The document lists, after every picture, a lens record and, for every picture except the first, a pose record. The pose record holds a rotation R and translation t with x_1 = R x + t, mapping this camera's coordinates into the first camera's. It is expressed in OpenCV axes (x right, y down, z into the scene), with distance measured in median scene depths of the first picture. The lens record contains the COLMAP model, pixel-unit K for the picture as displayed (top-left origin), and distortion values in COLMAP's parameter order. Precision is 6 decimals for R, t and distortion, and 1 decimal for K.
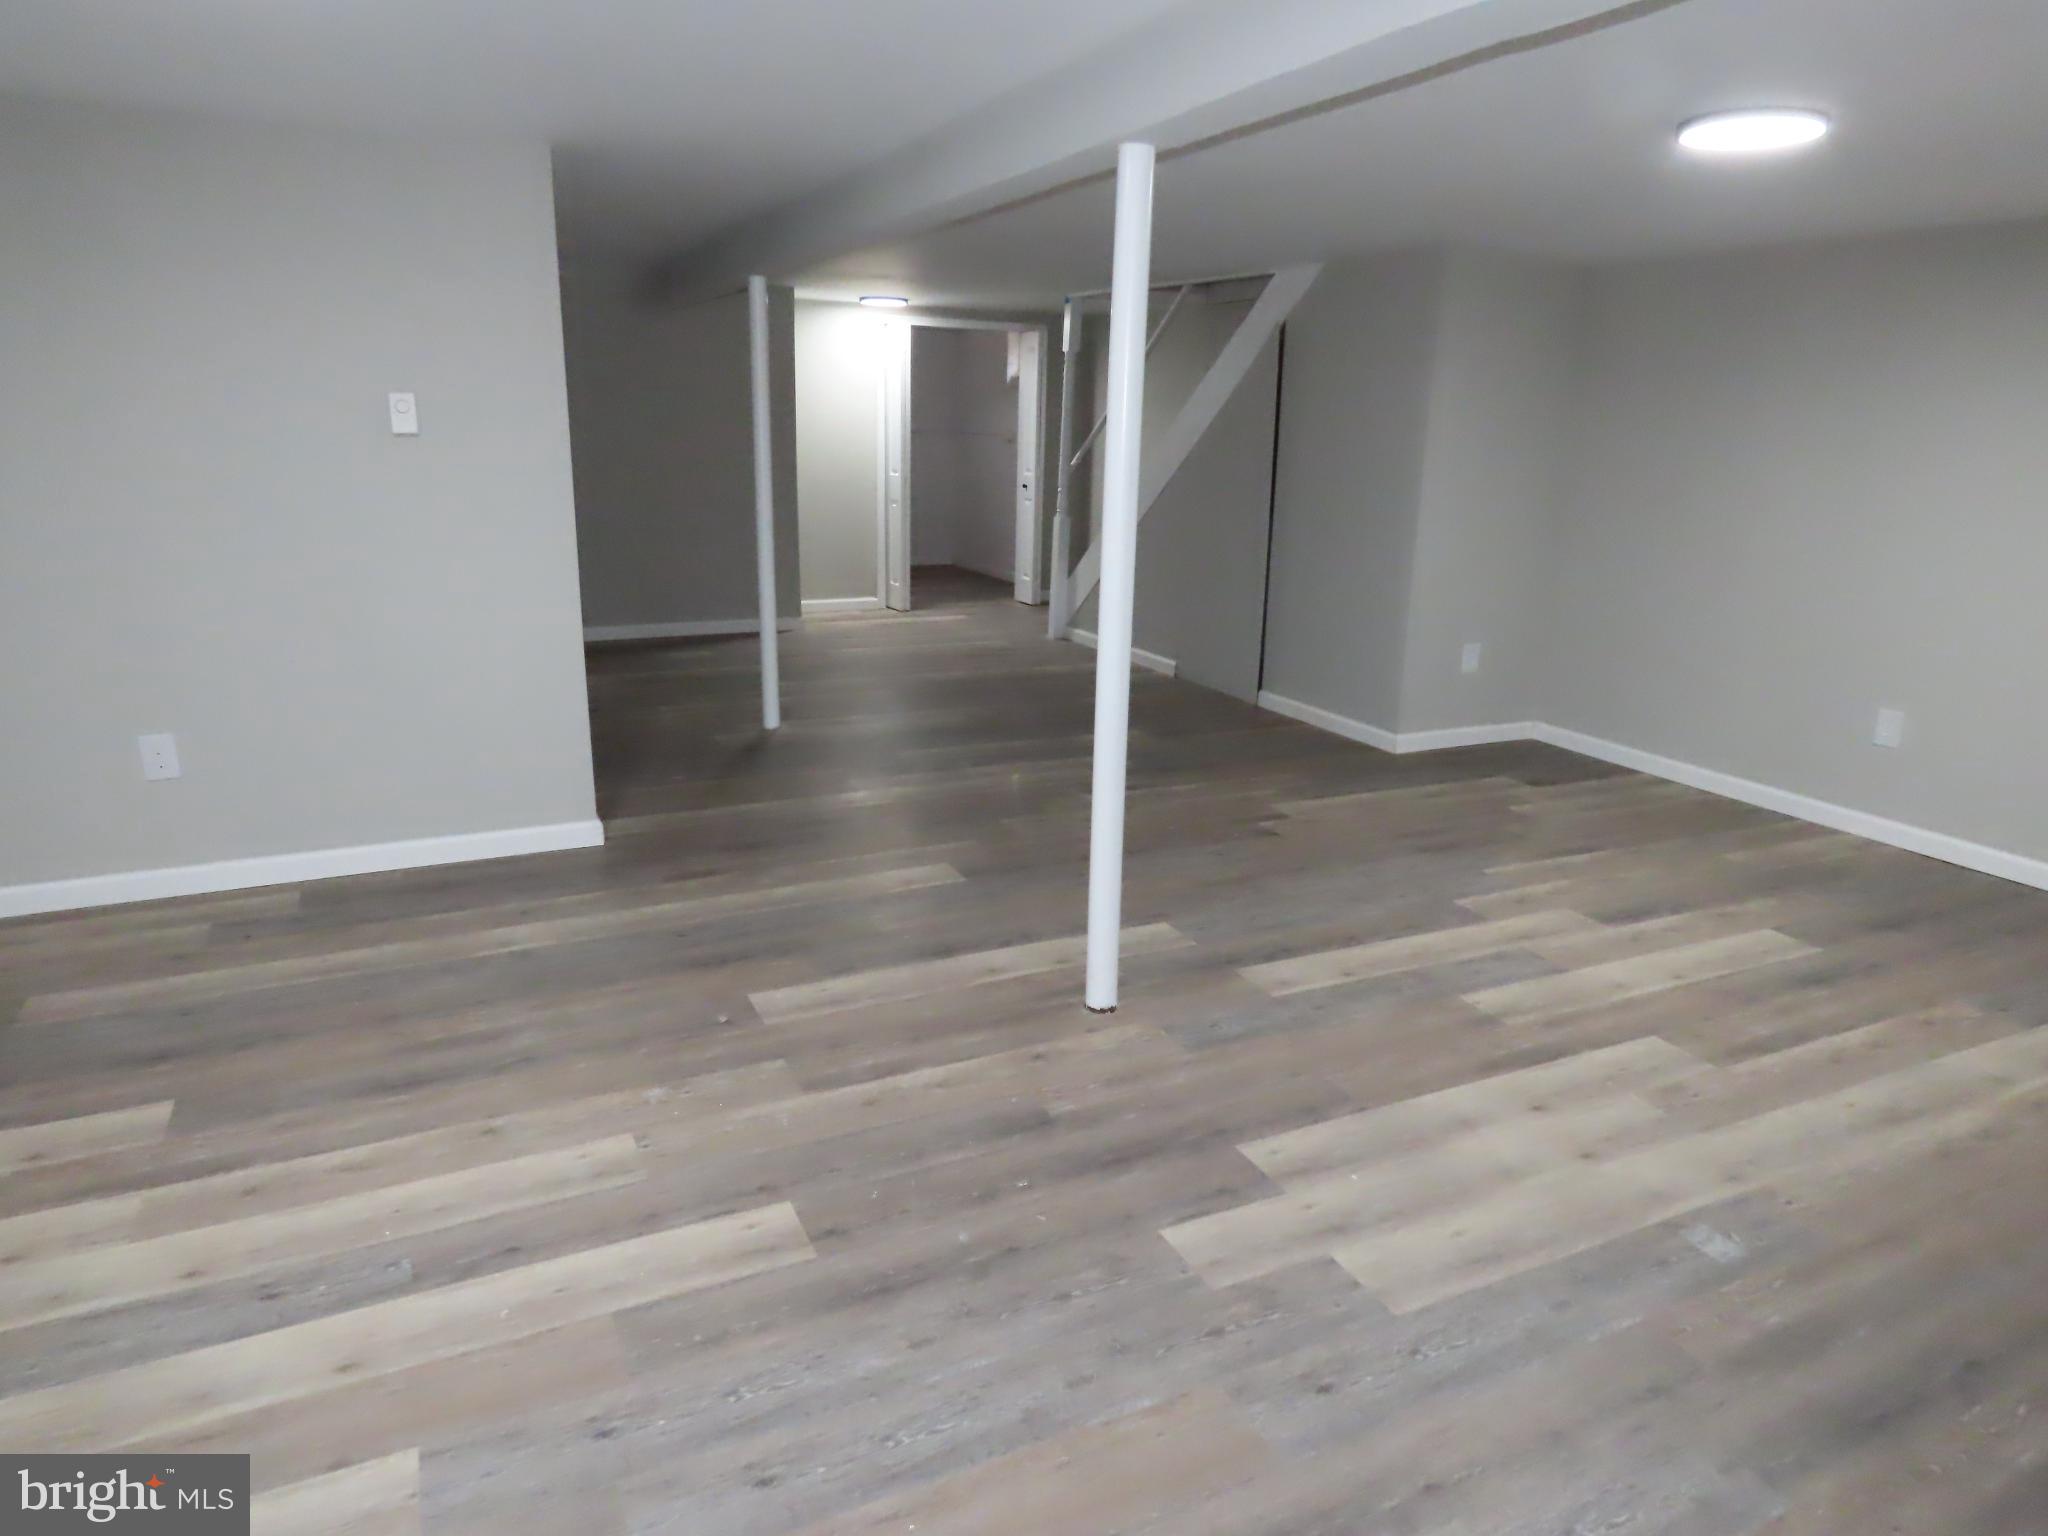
lens RADIAL K [[1261.4, 0, 1024.0], [0, 1261.4, 768.0], [0, 0, 1]] dist [-0.003383, -0.002799]
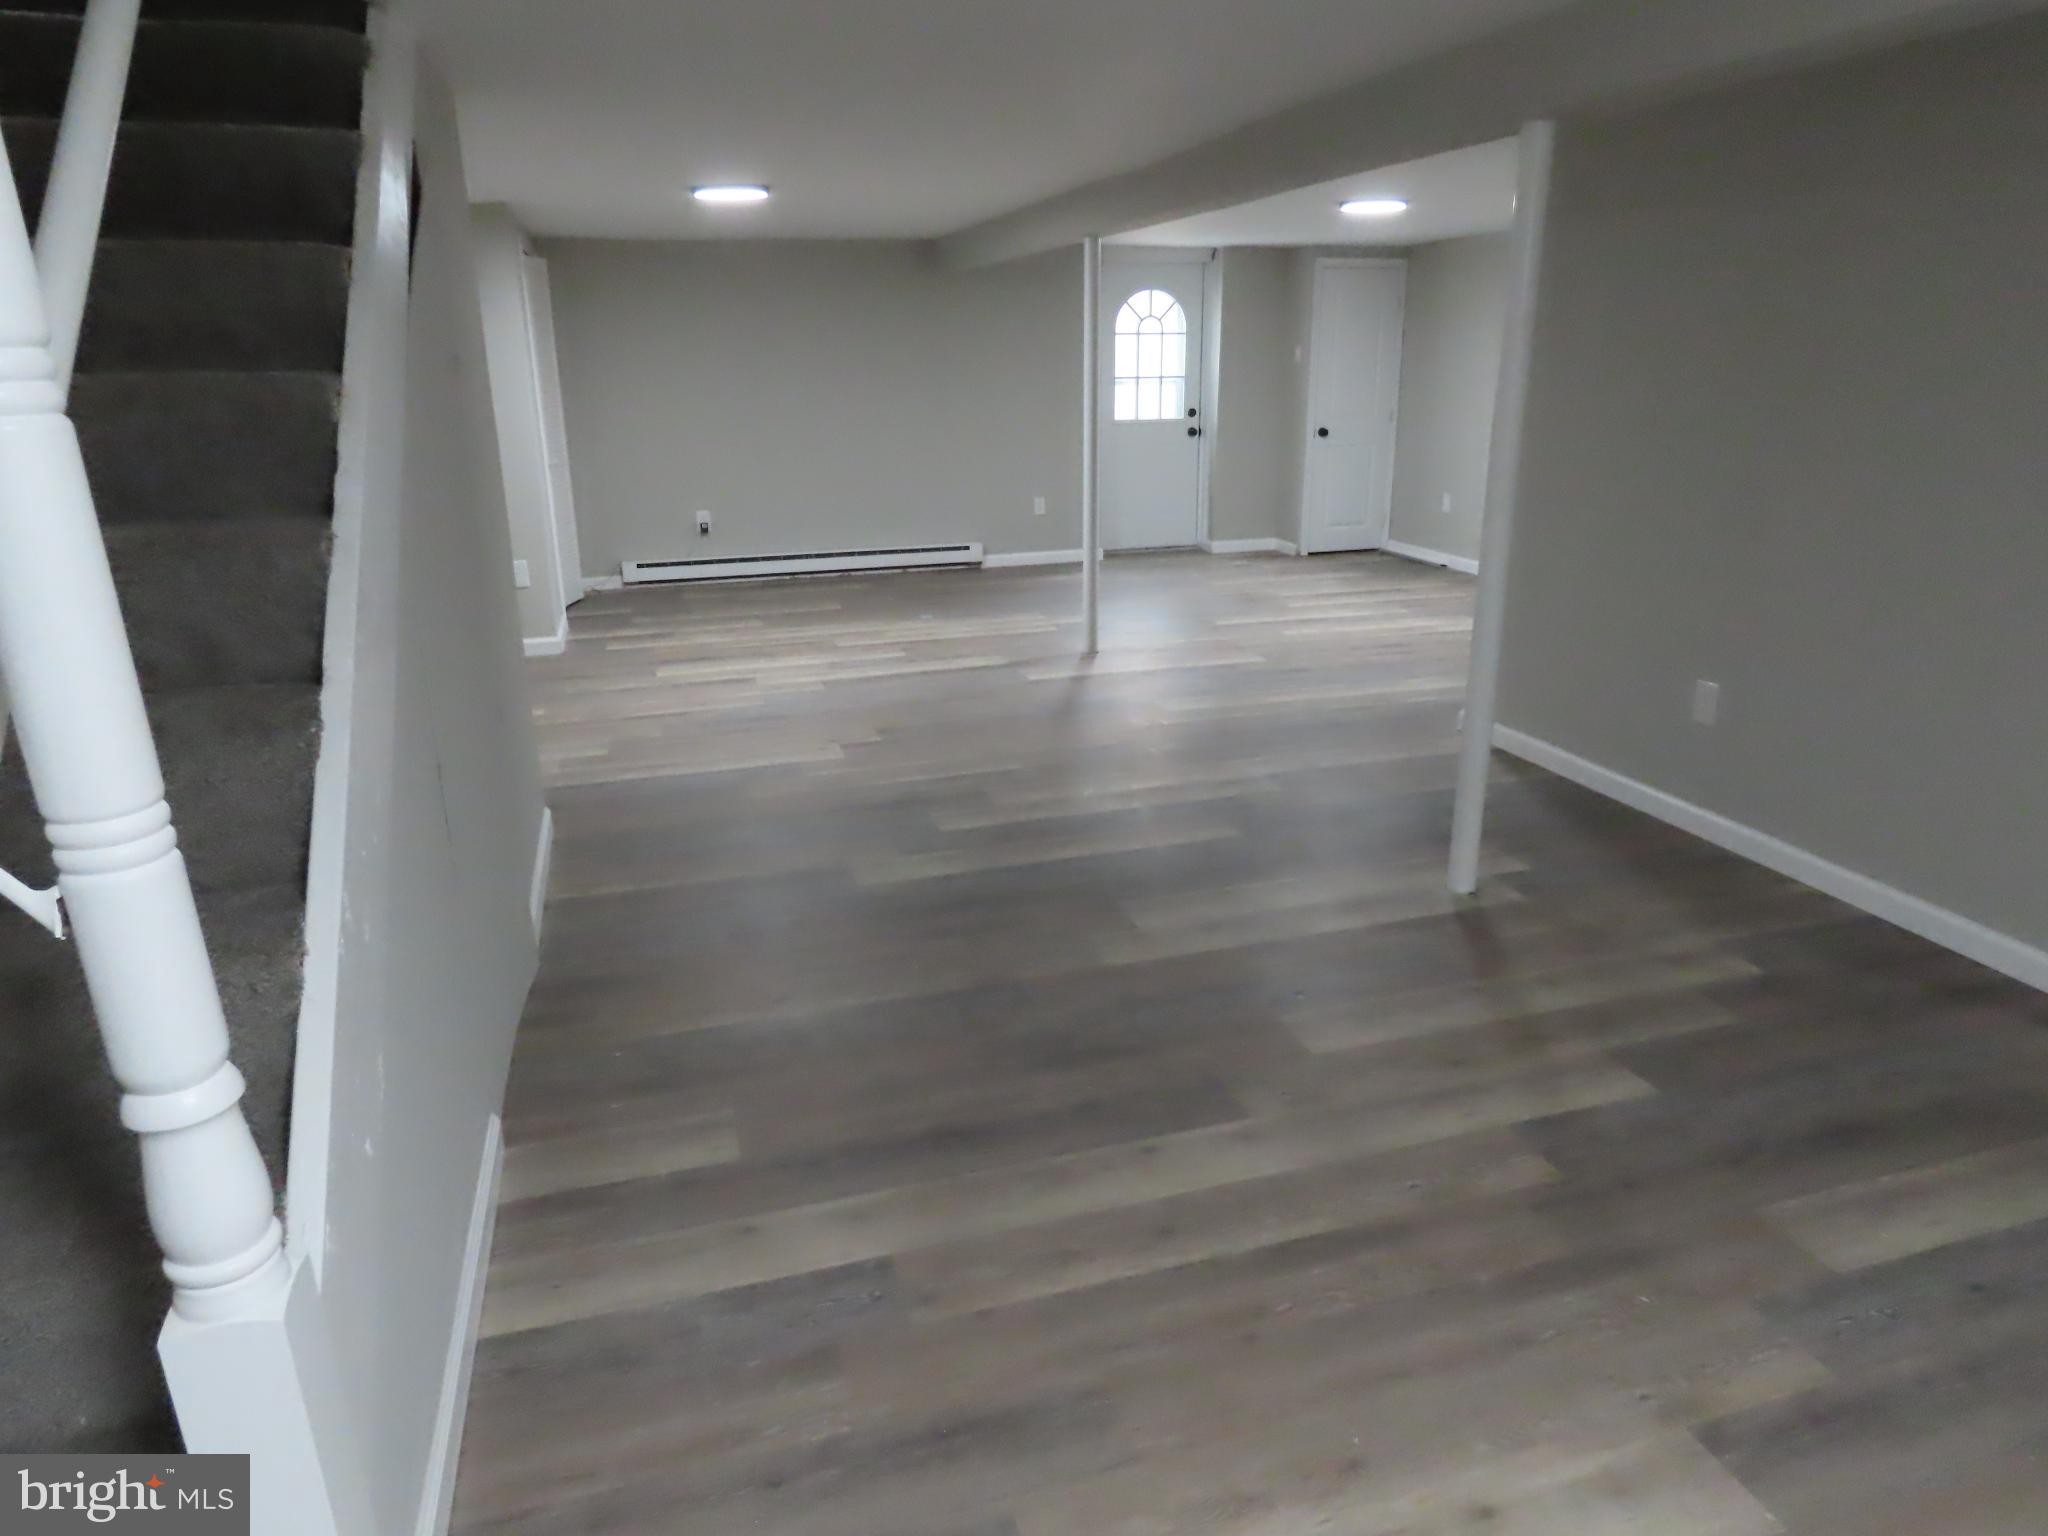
lens RADIAL K [[1261.4, 0, 1024.0], [0, 1261.4, 768.0], [0, 0, 1]] dist [-0.003383, -0.002799]
pose [[-0.988782, -0.056489, 0.138273, -0.088864], [0.029989, 0.831798, 0.554268, -0.535826], [-0.146325, 0.552197, -0.820773, 1.891916]]
